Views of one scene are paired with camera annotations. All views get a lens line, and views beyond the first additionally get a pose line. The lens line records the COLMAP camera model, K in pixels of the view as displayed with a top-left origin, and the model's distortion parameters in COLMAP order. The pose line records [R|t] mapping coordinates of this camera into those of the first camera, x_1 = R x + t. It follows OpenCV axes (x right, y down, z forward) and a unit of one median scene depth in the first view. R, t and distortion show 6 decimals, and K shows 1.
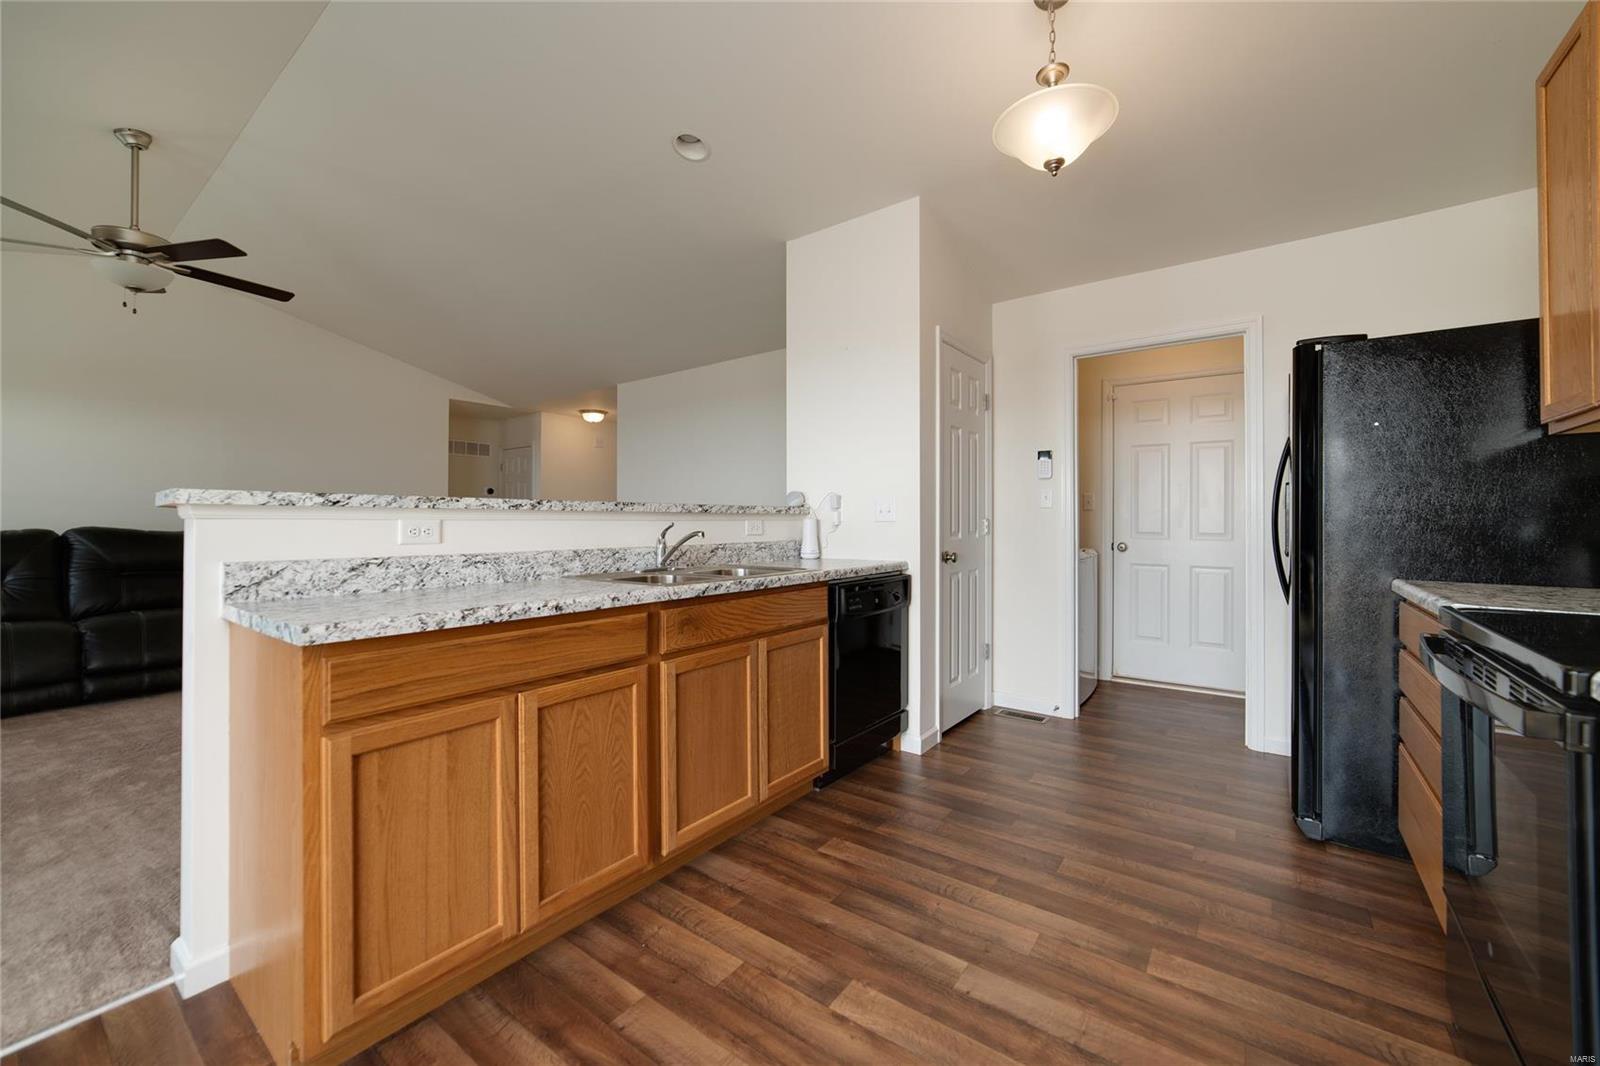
lens RADIAL K [[630.7, 0, 808.5], [0, 630.7, 527.6], [0, 0, 1]] dist [-0.015144, 0.005964]
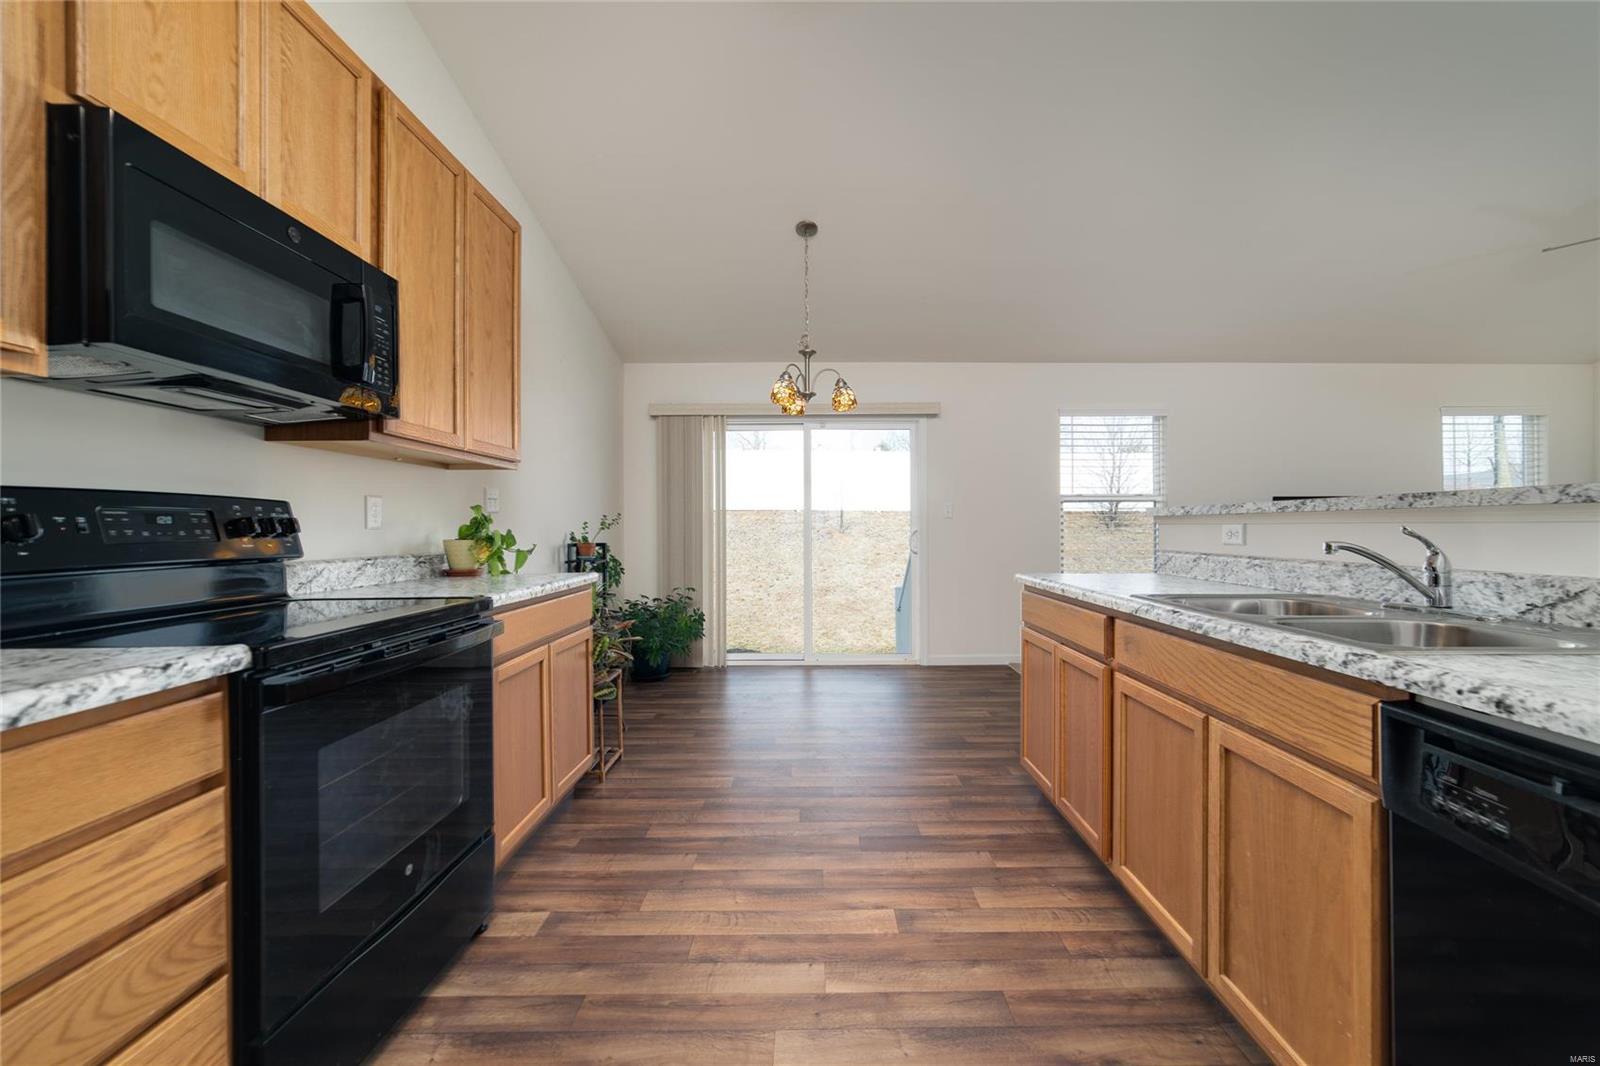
lens RADIAL K [[630.7, 0, 808.5], [0, 630.7, 527.6], [0, 0, 1]] dist [-0.015144, 0.005964]
pose [[-0.810864, 0.003255, -0.585226, 0.736958], [-0.002309, 0.999959, 0.008762, -0.015028], [0.585230, 0.008456, -0.810823, 1.551914]]
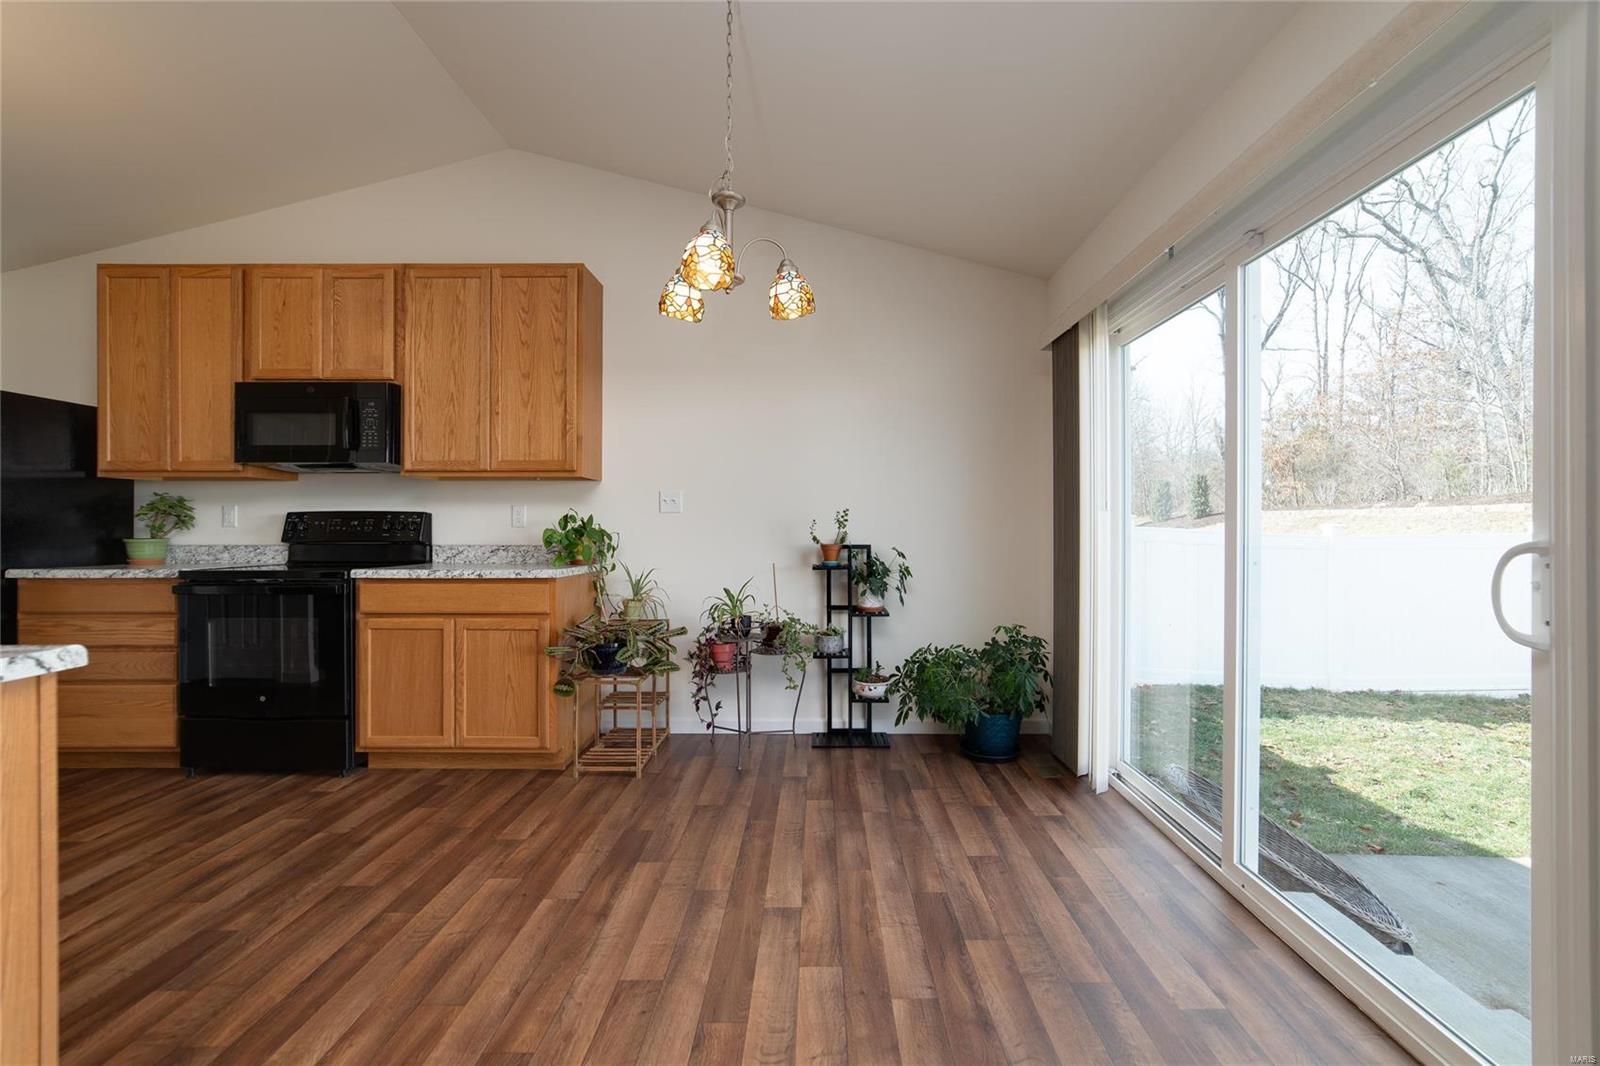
lens RADIAL K [[630.7, 0, 808.5], [0, 630.7, 527.6], [0, 0, 1]] dist [-0.015144, 0.005964]
pose [[-0.591182, -0.000201, 0.806538, -1.359557], [0.006087, 0.999970, 0.004711, -0.001170], [-0.806515, 0.007694, -0.591163, 0.443642]]
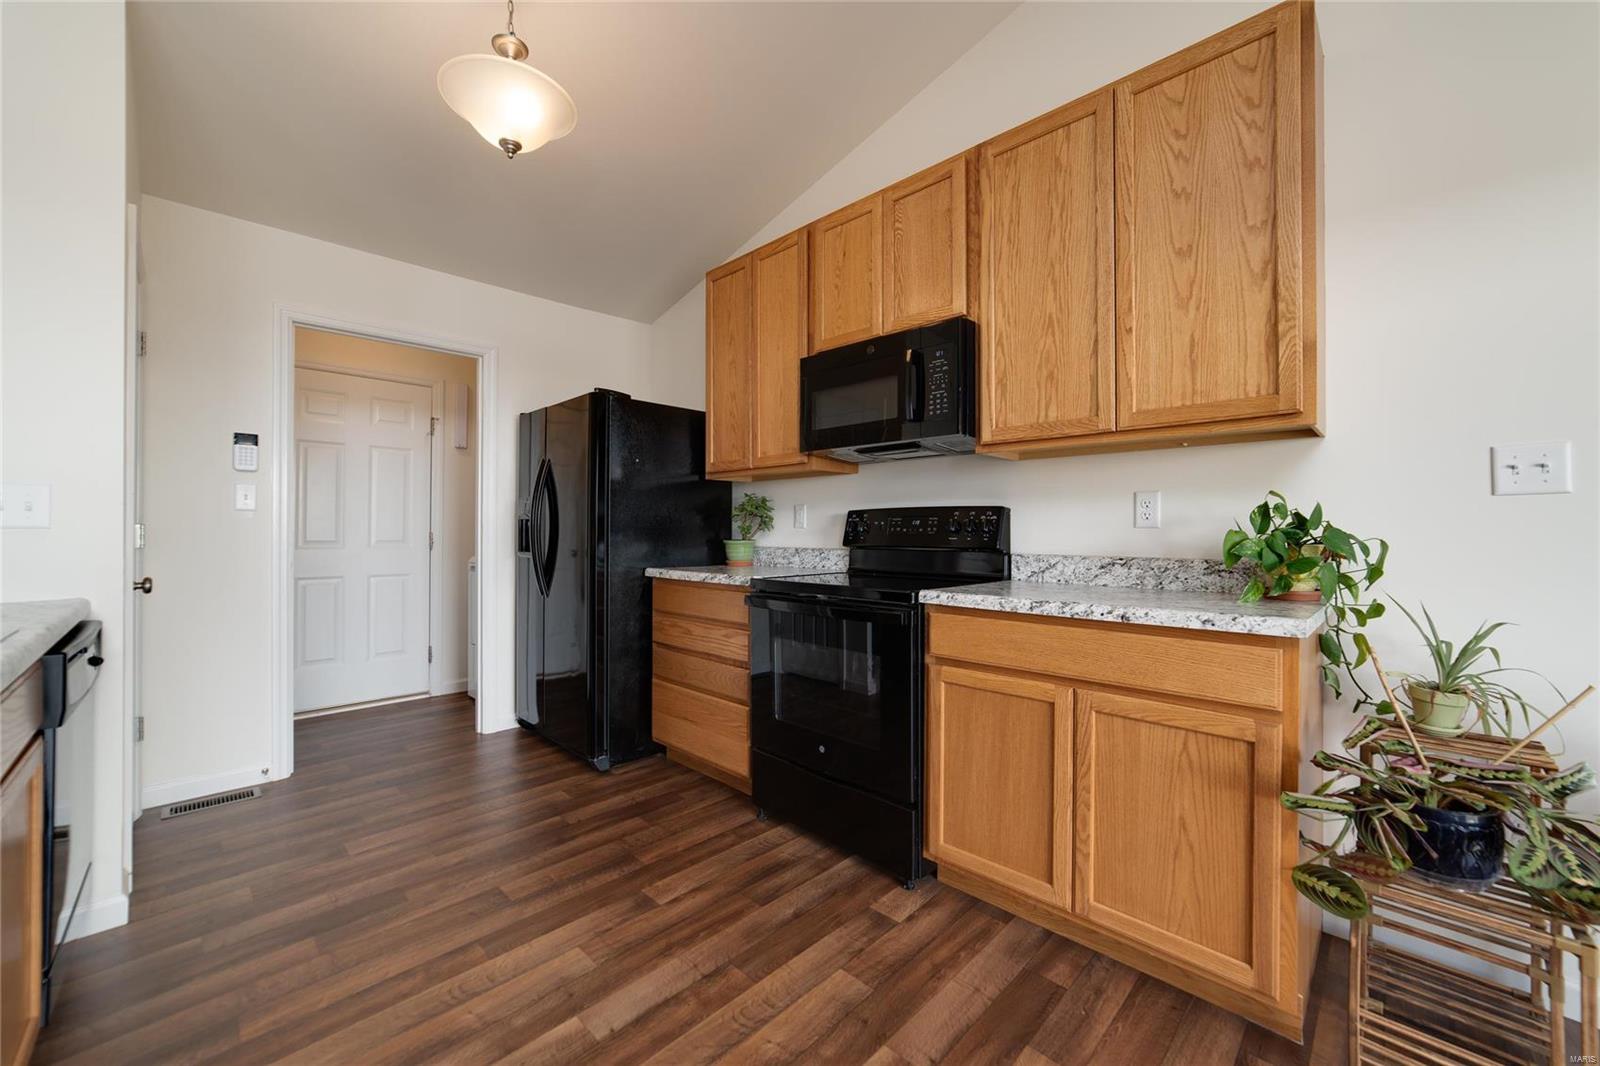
lens RADIAL K [[630.7, 0, 808.5], [0, 630.7, 527.6], [0, 0, 1]] dist [-0.015144, 0.005964]
pose [[0.130457, 0.003623, 0.991447, -0.526005], [0.007042, 0.999965, -0.004581, 0.001508], [-0.991429, 0.007579, 0.130427, 0.485868]]
